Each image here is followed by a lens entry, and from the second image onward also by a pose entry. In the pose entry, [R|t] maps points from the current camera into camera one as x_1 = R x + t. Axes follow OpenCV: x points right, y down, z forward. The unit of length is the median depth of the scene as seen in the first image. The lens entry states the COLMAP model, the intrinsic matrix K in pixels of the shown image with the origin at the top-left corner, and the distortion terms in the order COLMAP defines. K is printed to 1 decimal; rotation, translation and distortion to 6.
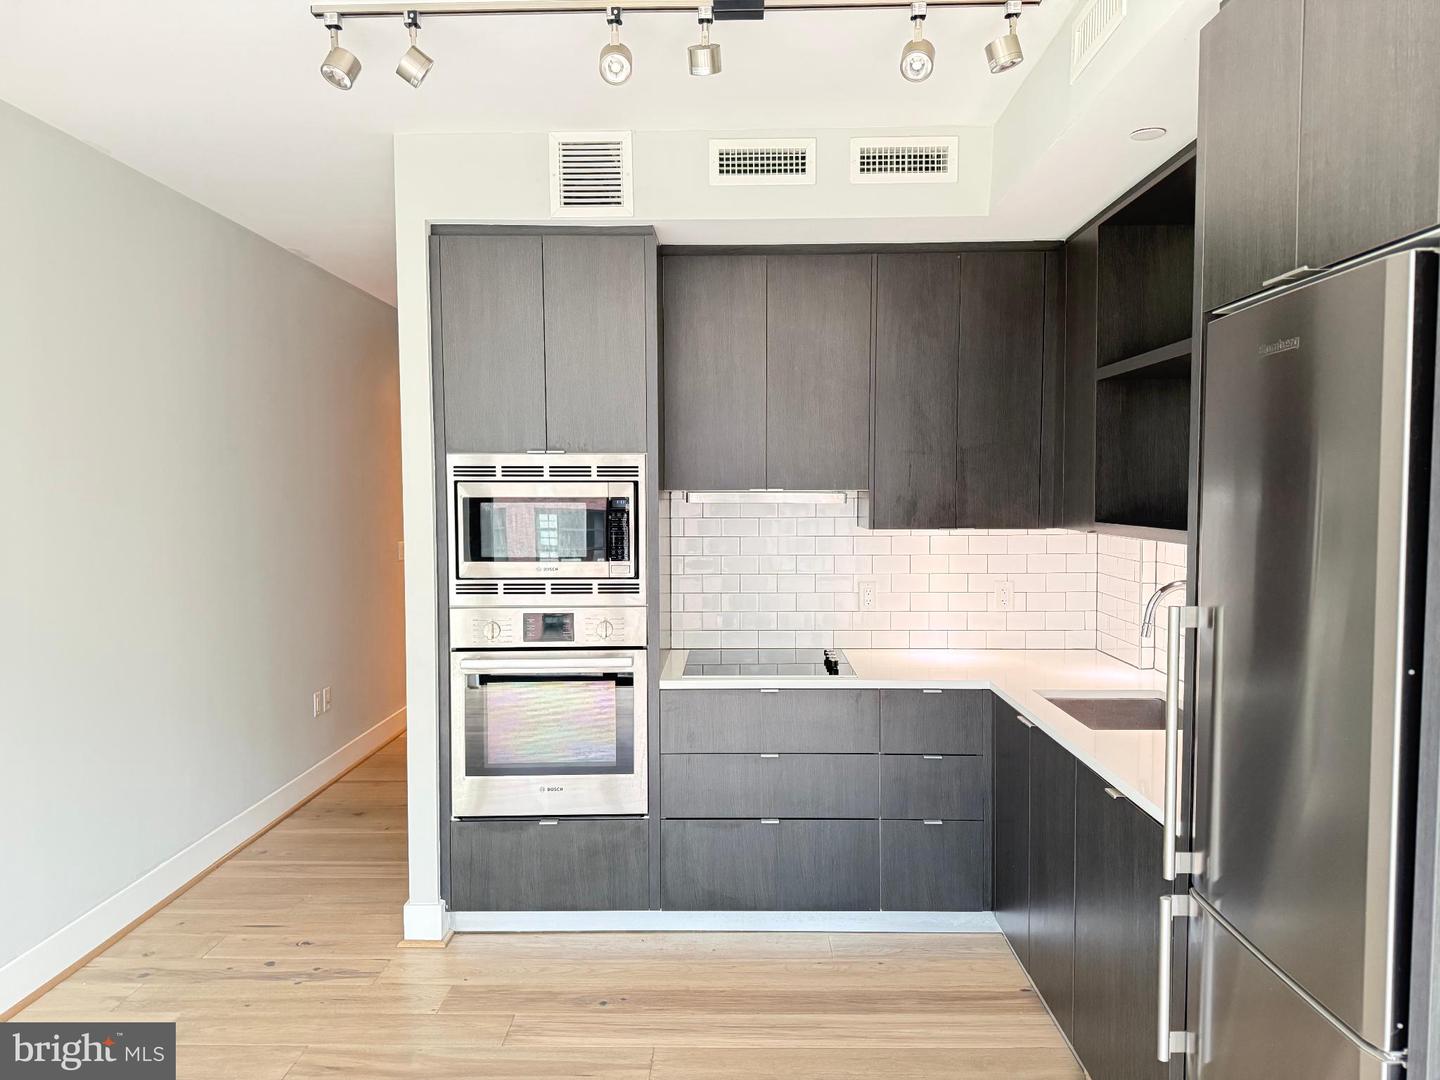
lens RADIAL K [[1006.5, 0, 713.8], [0, 1006.5, 531.6], [0, 0, 1]] dist [0.039576, -0.057875]
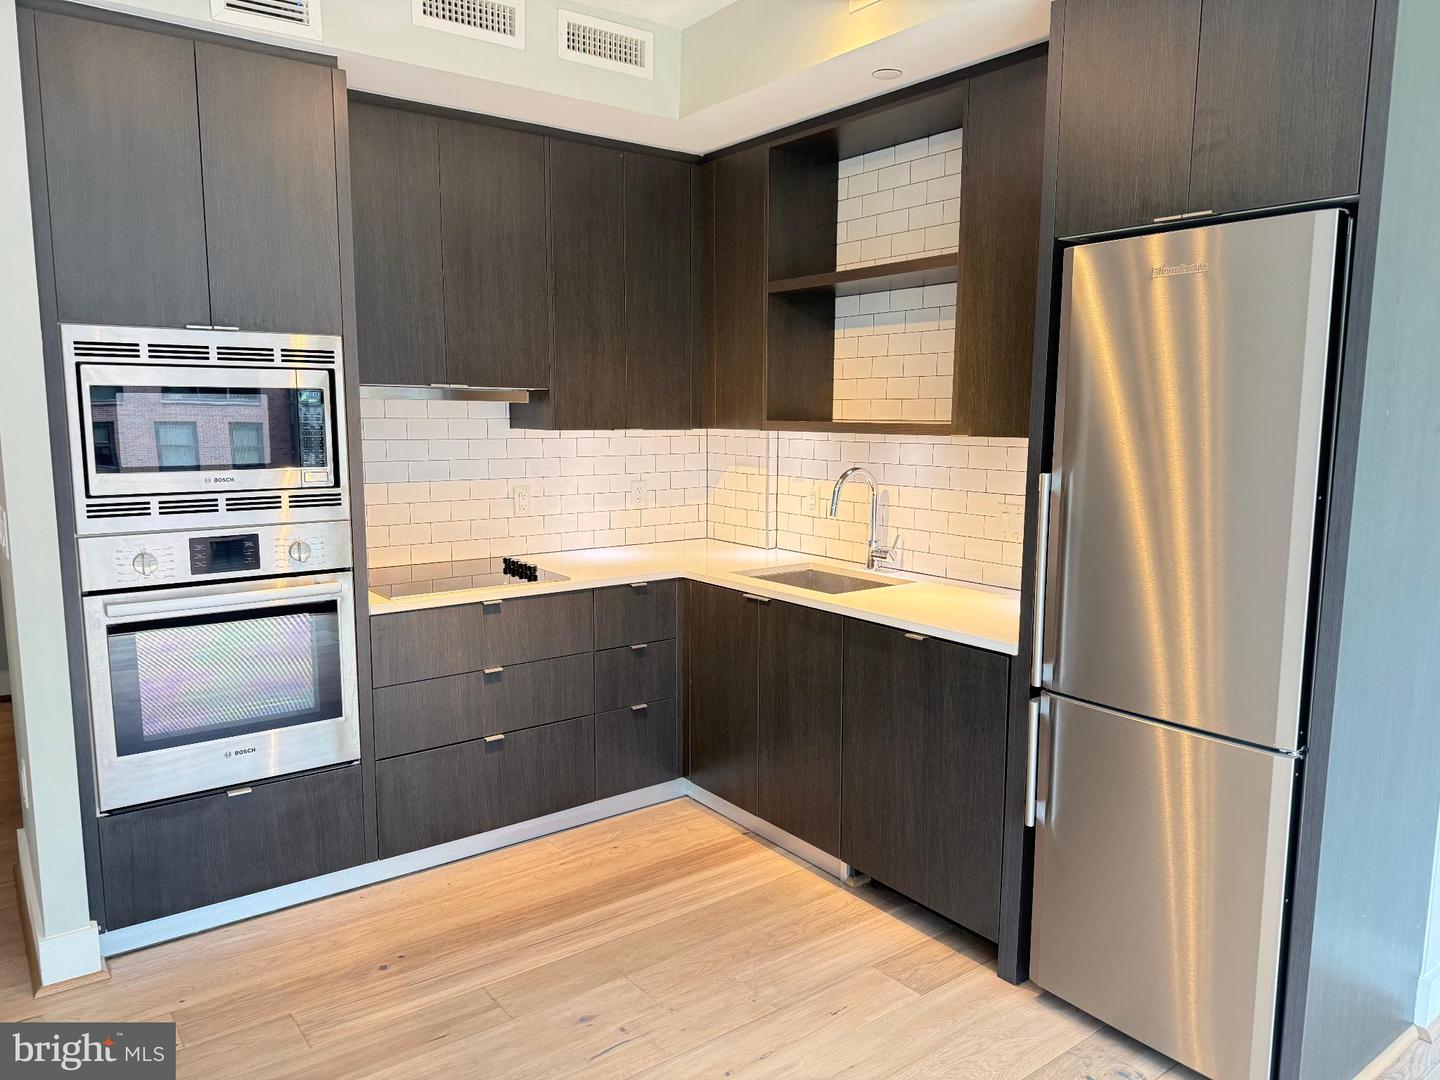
lens RADIAL K [[1006.5, 0, 746.9], [0, 1006.5, 540.1], [0, 0, 1]] dist [0.039576, -0.057875]
pose [[0.783622, -0.071177, 0.617147, -0.333138], [0.014702, 0.995261, 0.096118, 0.014099], [-0.621064, -0.066247, 0.780955, 0.124468]]
